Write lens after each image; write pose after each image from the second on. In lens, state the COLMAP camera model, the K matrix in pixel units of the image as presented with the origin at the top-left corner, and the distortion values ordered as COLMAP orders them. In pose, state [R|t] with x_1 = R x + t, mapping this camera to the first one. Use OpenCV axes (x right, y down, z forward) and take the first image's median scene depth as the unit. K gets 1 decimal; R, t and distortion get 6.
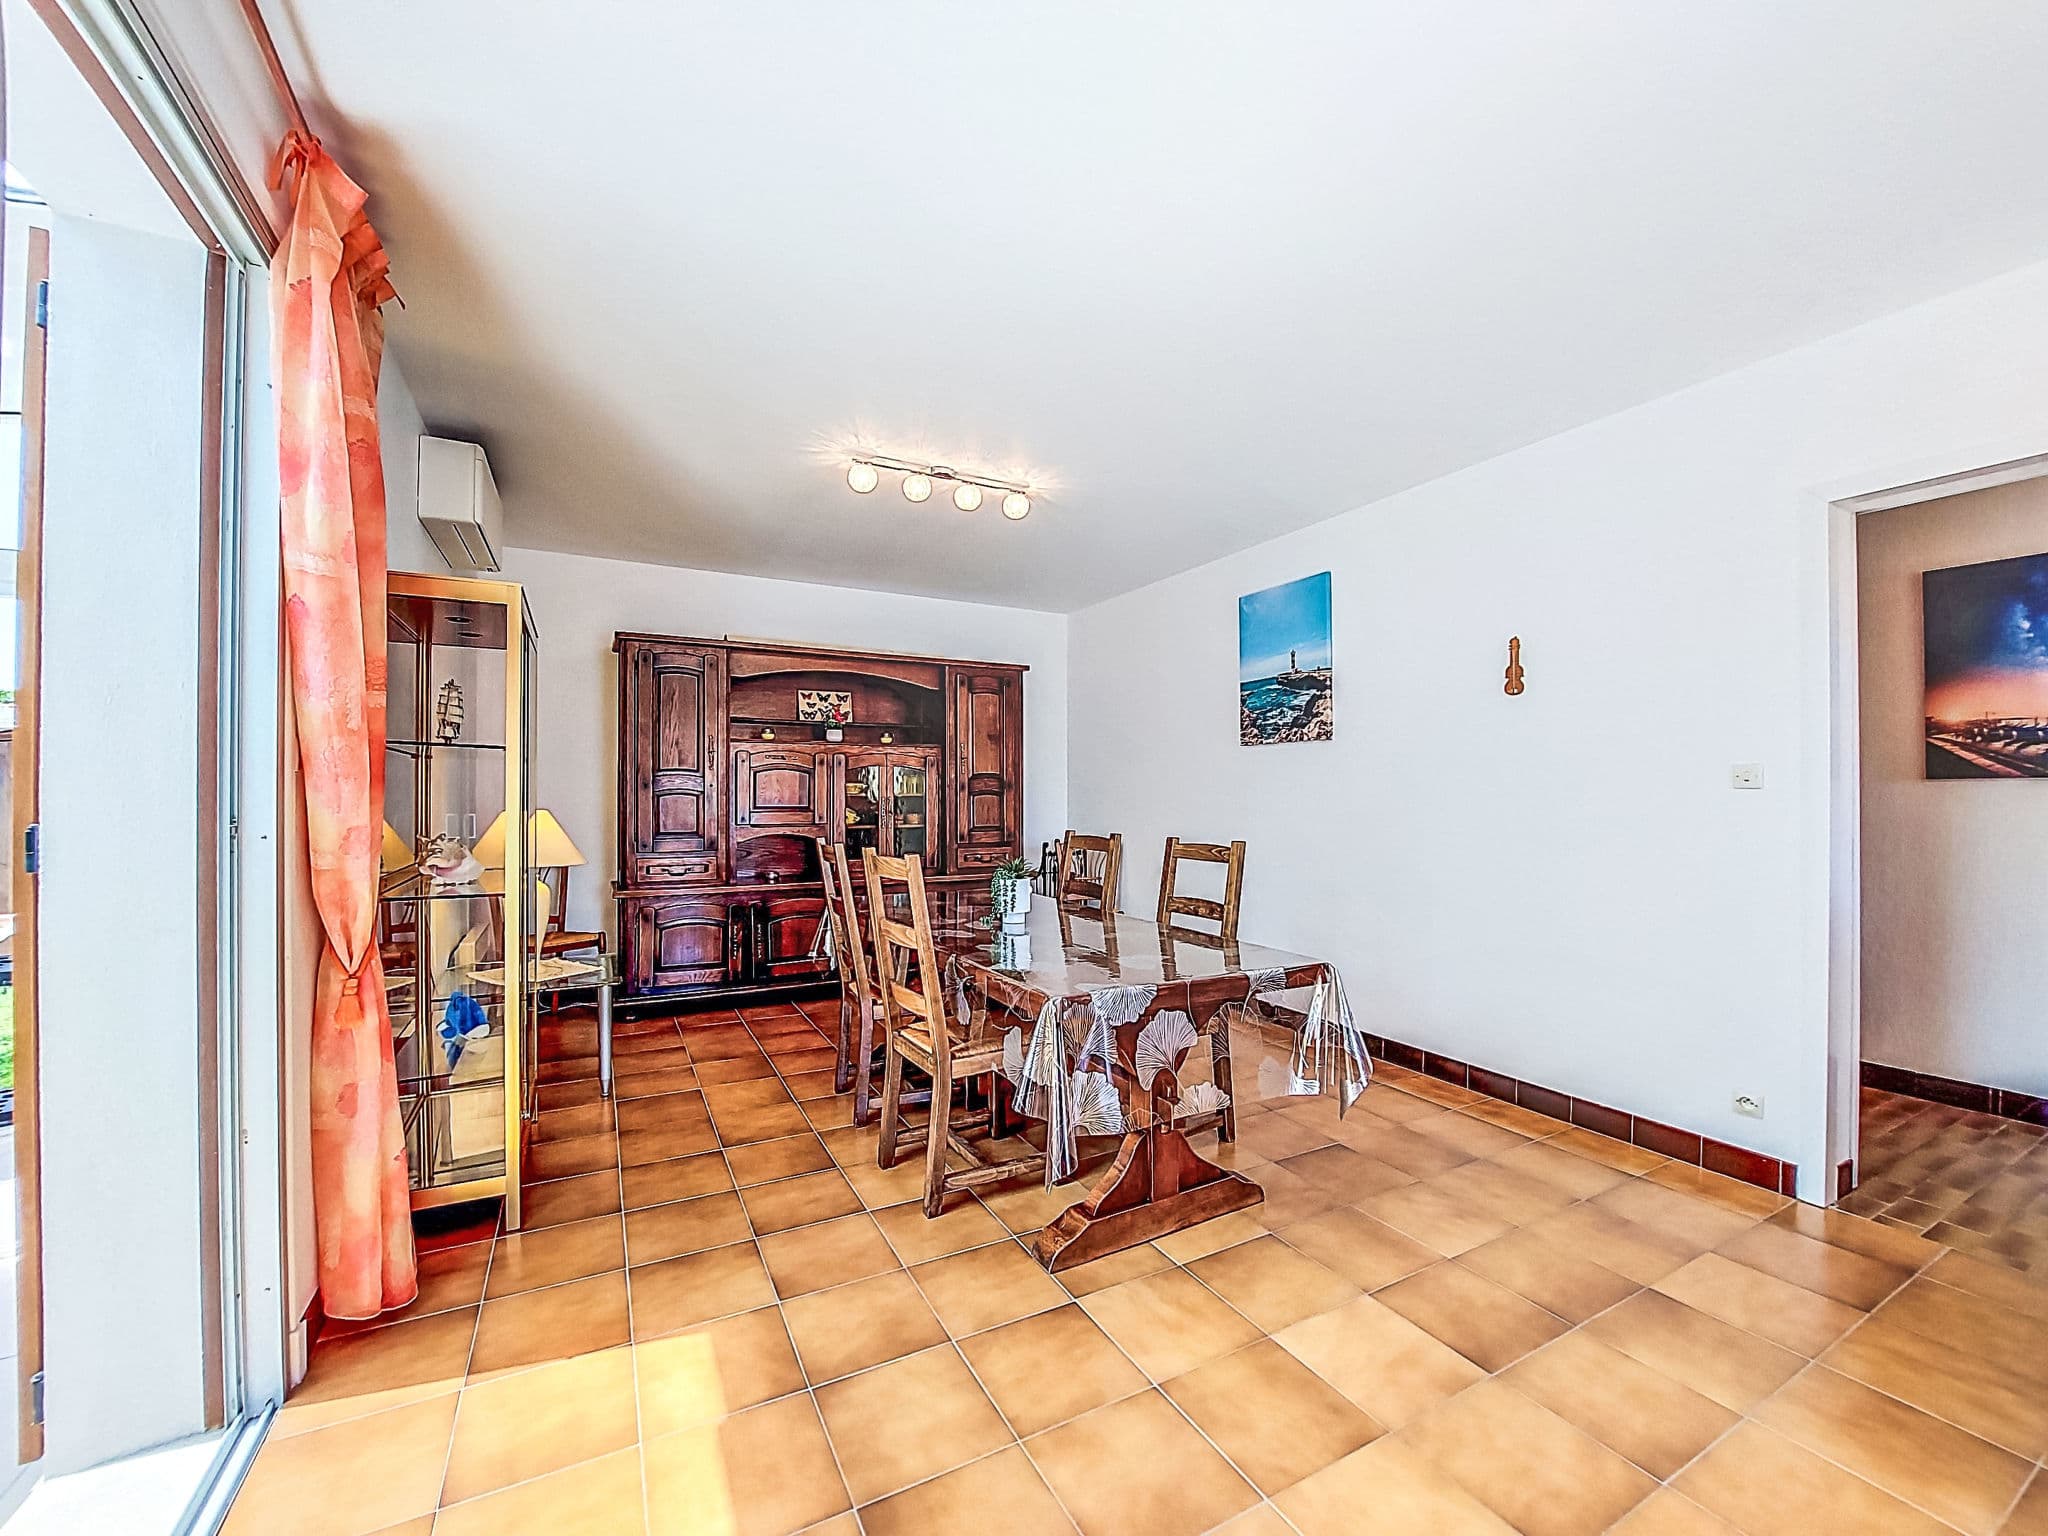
lens RADIAL K [[811.1, 0, 1014.1], [0, 811.1, 786.2], [0, 0, 1]] dist [-0.018603, -0.000231]
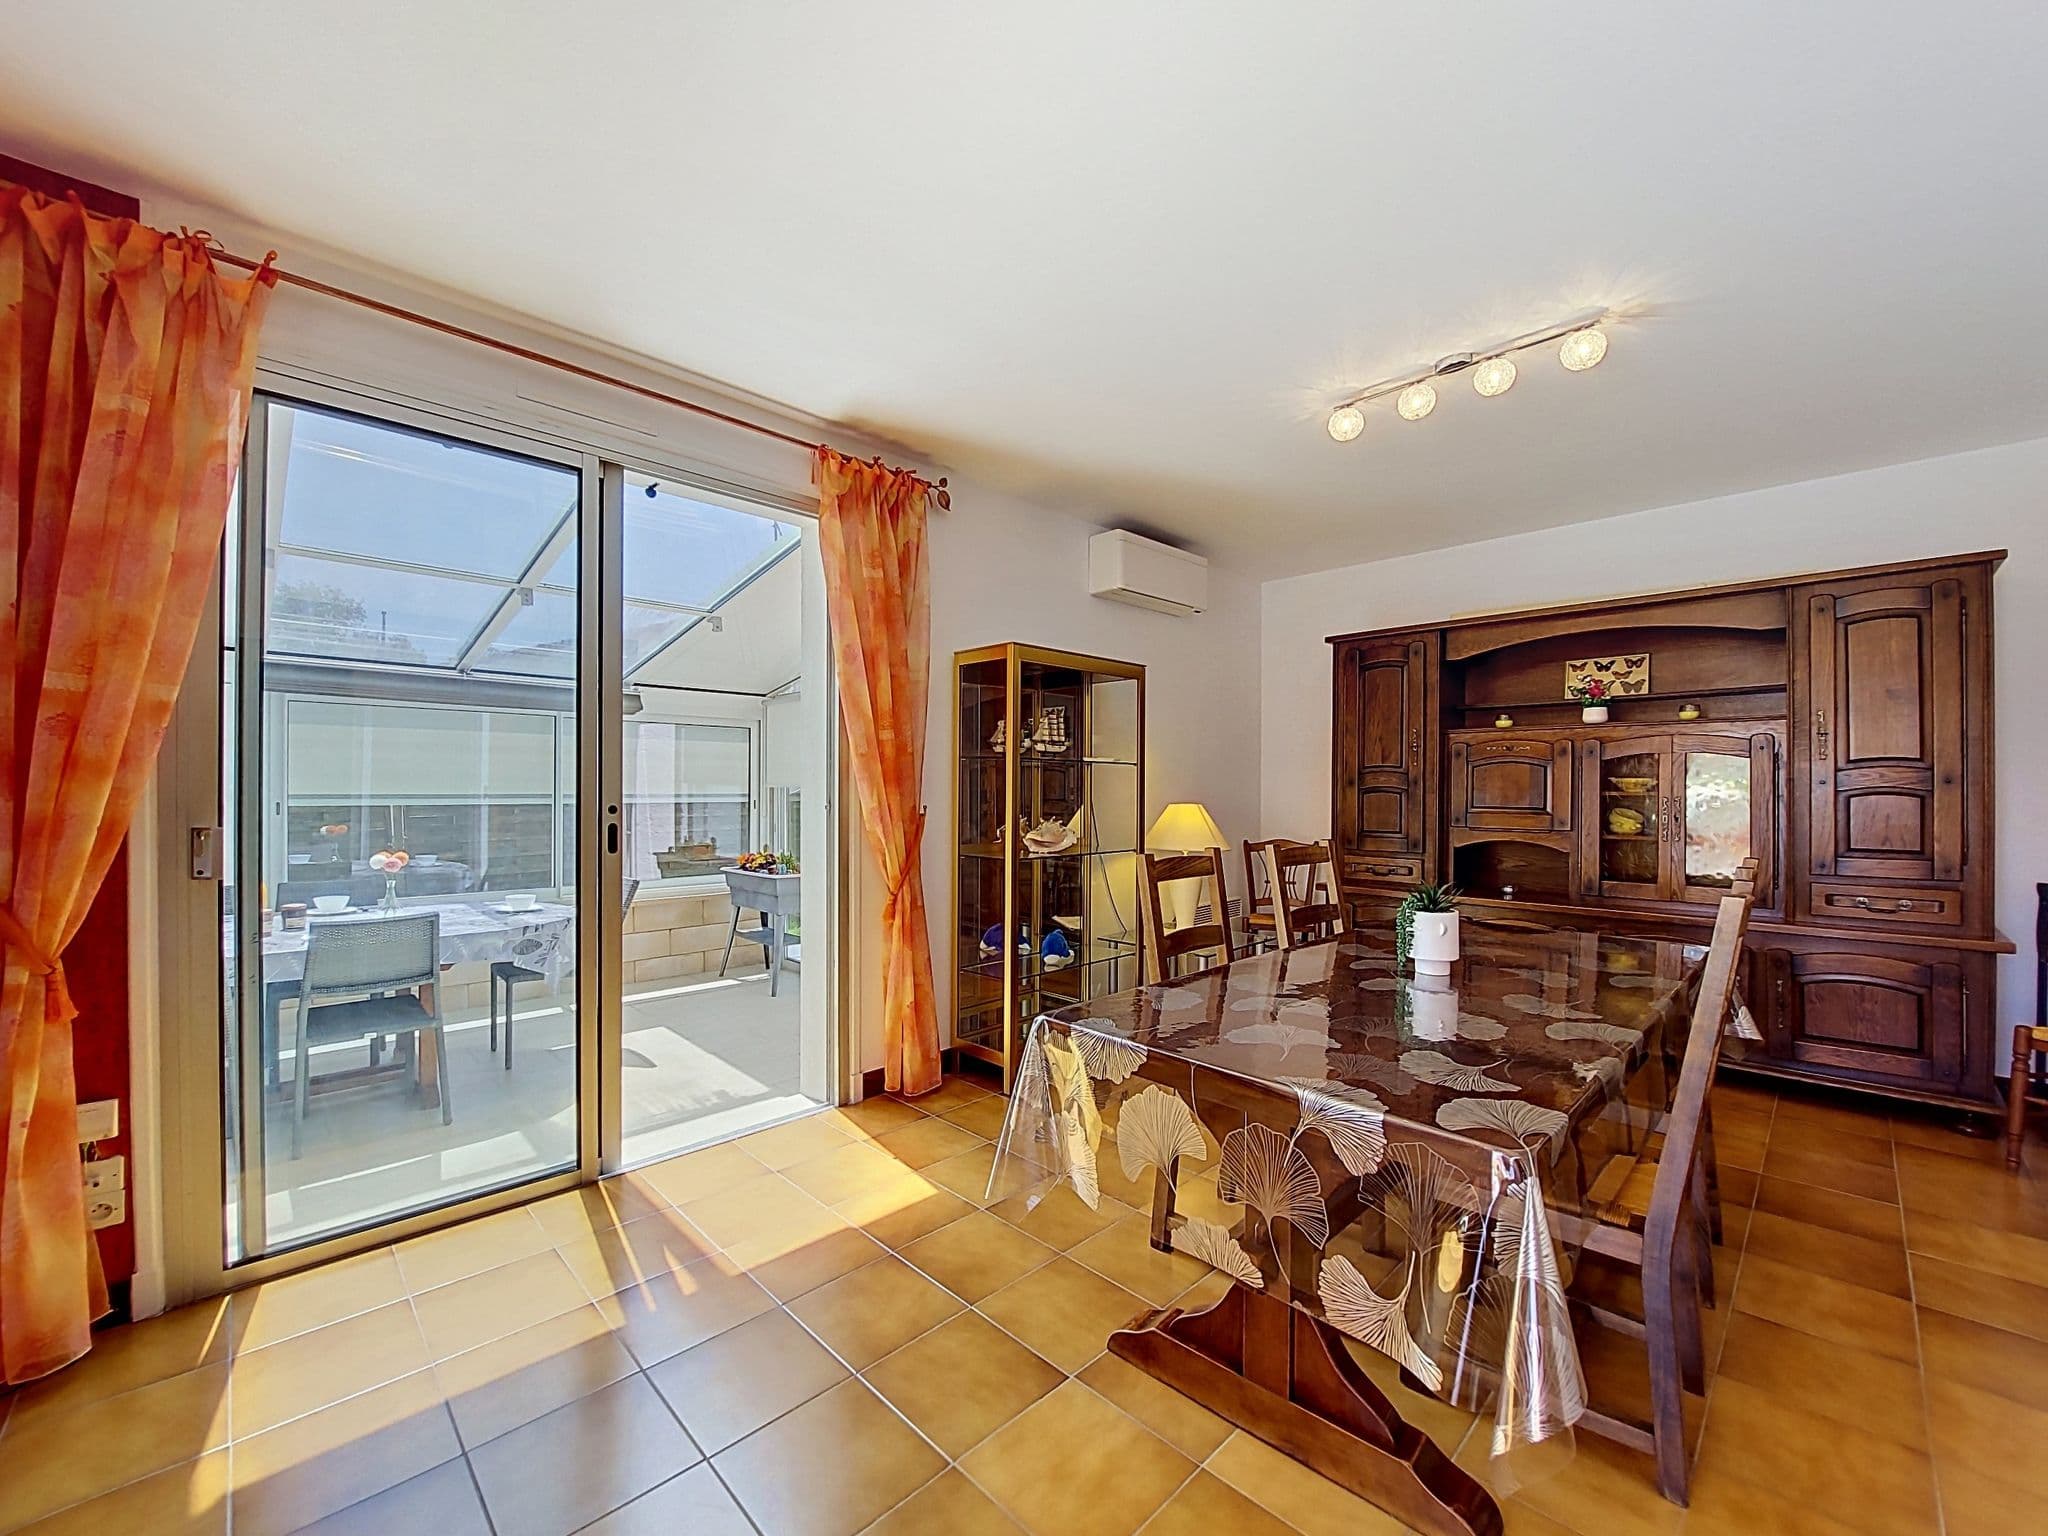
lens RADIAL K [[811.1, 0, 1014.5], [0, 811.1, 773.7], [0, 0, 1]] dist [-0.018603, -0.000231]
pose [[0.292450, -0.021147, -0.956047, 0.376803], [0.004087, 0.999774, -0.020864, 0.006015], [0.956272, 0.002195, 0.292471, 0.293226]]
